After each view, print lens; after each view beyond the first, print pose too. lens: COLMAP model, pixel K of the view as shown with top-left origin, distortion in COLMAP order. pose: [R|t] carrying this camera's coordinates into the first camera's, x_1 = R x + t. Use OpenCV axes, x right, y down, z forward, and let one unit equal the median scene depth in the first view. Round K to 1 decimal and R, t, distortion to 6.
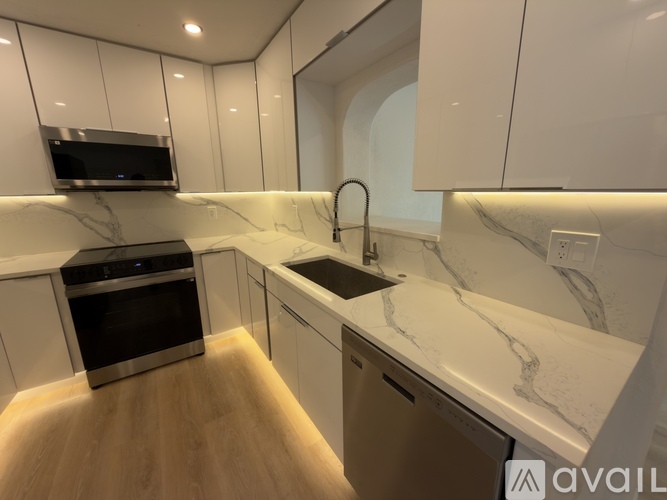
lens RADIAL K [[265.5, 0, 335.1], [0, 265.5, 249.6], [0, 0, 1]] dist [-0.000788, -0.000538]
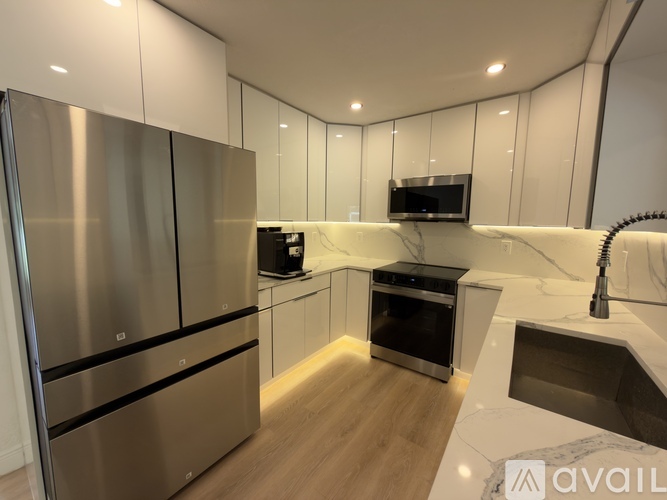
lens RADIAL K [[265.5, 0, 334.8], [0, 265.5, 250.0], [0, 0, 1]] dist [-0.000788, -0.000538]
pose [[0.337734, 0.126656, -0.932681, 0.250178], [-0.230715, 0.971816, 0.048426, -0.049137], [0.912527, 0.198828, 0.357437, 0.174685]]
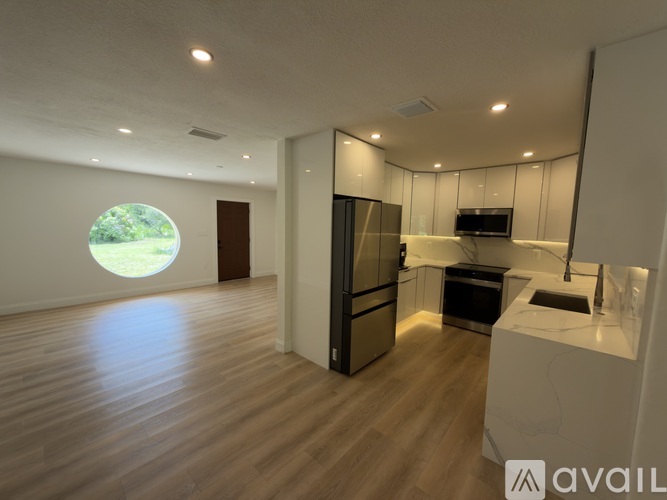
lens RADIAL K [[265.5, 0, 334.1], [0, 265.5, 250.1], [0, 0, 1]] dist [-0.000788, -0.000538]
pose [[0.234581, 0.115415, -0.965221, 0.836337], [-0.243077, 0.968348, 0.056713, 0.026373], [0.941215, 0.221320, 0.255210, -0.490639]]
